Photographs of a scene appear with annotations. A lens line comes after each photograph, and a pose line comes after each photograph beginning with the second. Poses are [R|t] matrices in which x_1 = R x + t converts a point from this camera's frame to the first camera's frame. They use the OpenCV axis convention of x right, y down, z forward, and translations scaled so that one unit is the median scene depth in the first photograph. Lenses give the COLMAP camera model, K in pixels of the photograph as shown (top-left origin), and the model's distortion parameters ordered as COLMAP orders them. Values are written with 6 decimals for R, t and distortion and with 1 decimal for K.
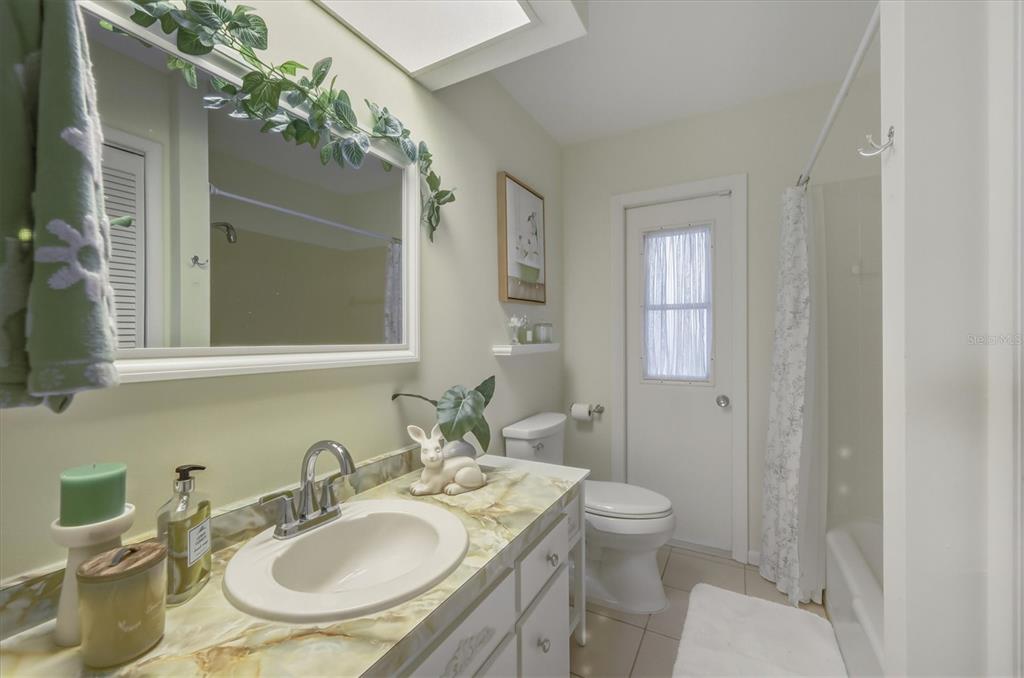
lens RADIAL K [[419.9, 0, 506.9], [0, 419.9, 336.3], [0, 0, 1]] dist [-0.000850, -0.000179]
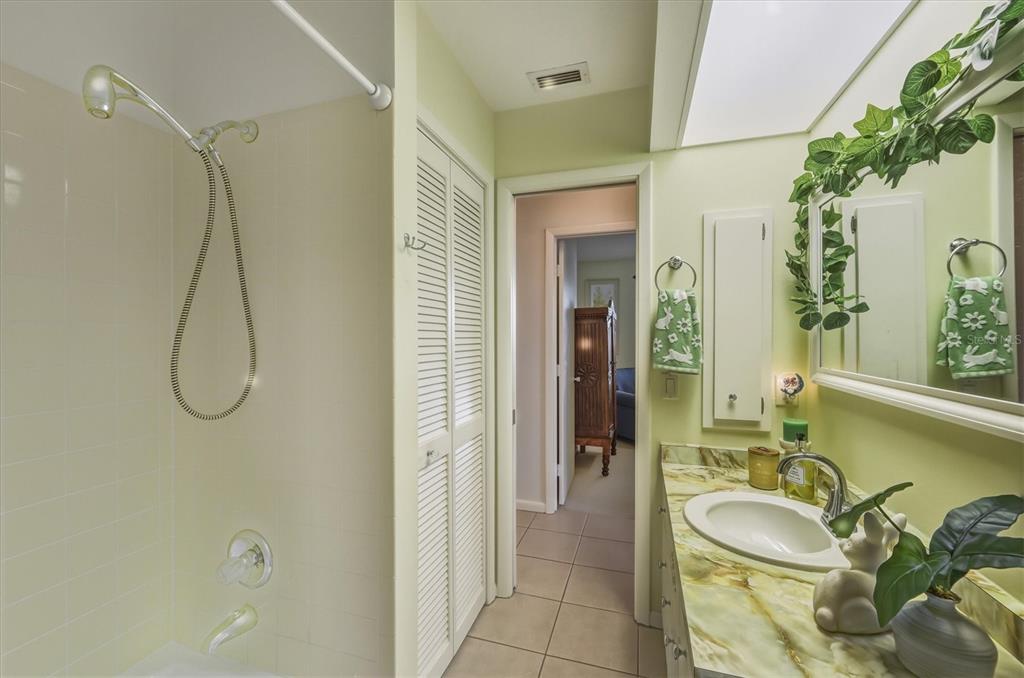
lens RADIAL K [[419.9, 0, 506.9], [0, 419.9, 336.3], [0, 0, 1]] dist [-0.000850, -0.000179]
pose [[-0.979848, 0.003177, -0.199718, 0.607577], [0.003565, 0.999992, -0.001588, -0.088071], [0.199711, -0.002268, -0.979852, 1.759330]]
